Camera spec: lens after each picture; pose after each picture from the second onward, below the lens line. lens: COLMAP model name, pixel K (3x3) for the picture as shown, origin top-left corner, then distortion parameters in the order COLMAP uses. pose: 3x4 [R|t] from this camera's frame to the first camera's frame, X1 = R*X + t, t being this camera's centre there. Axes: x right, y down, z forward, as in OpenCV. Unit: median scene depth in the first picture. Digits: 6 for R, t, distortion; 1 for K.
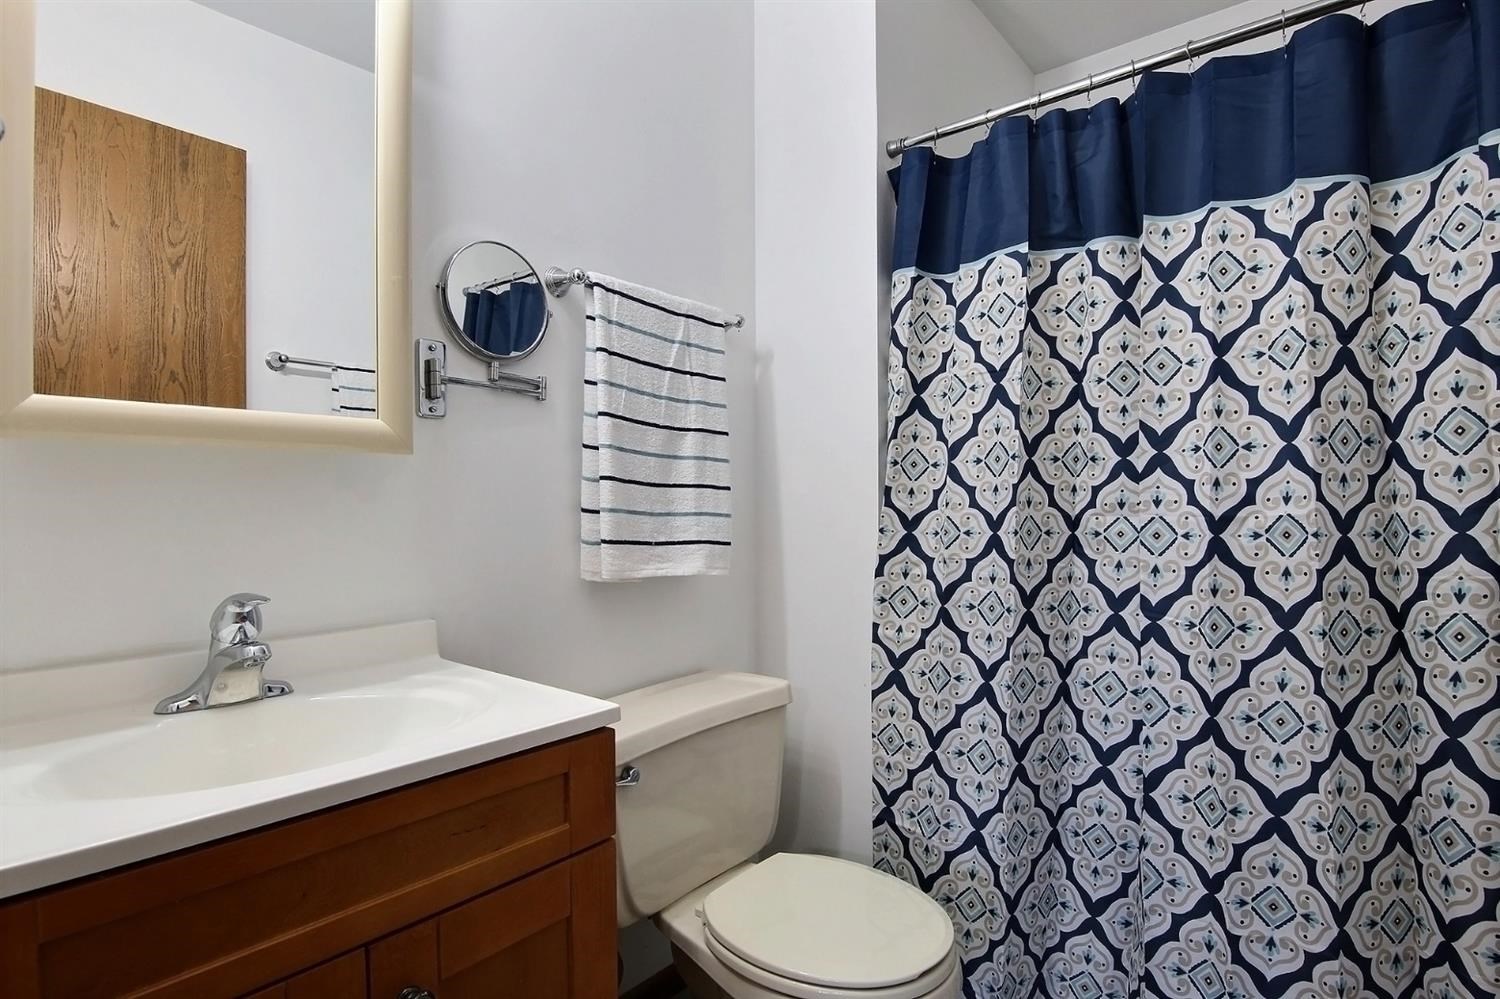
lens RADIAL K [[766.3, 0, 757.0], [0, 766.3, 505.0], [0, 0, 1]] dist [-0.000790, -0.000067]
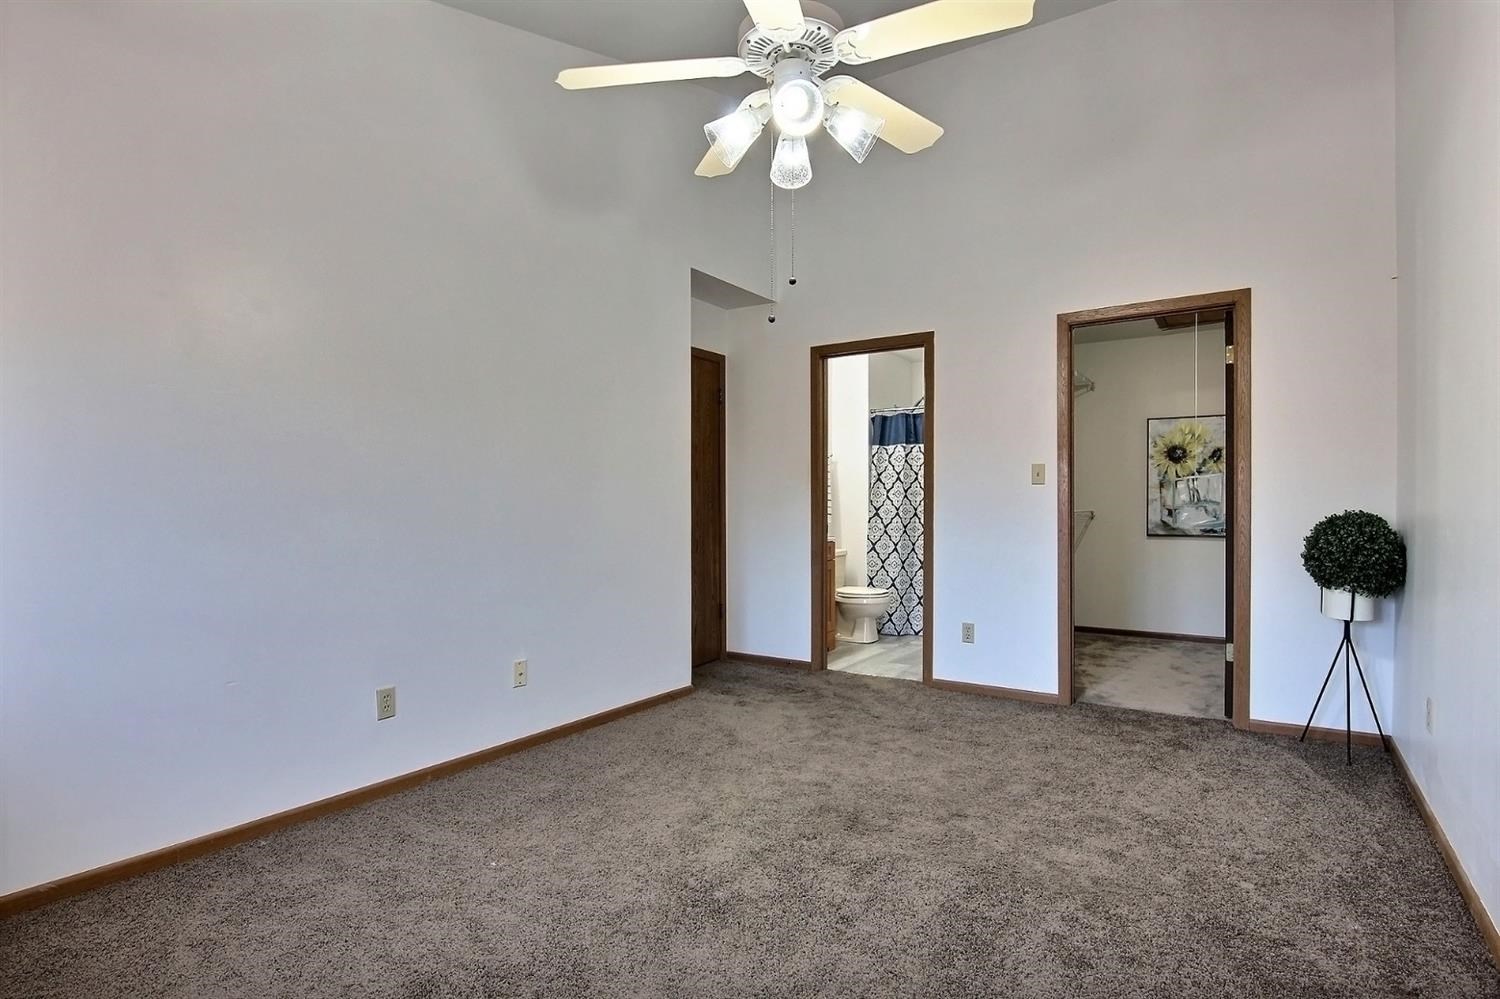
lens RADIAL K [[808.4, 0, 746.2], [0, 808.4, 504.6], [0, 0, 1]] dist [0.000790, -0.000021]
pose [[0.996494, -0.001197, 0.083651, -0.840668], [0.000537, 0.999969, 0.007909, -0.034841], [-0.083657, -0.007836, 0.996464, -3.171660]]
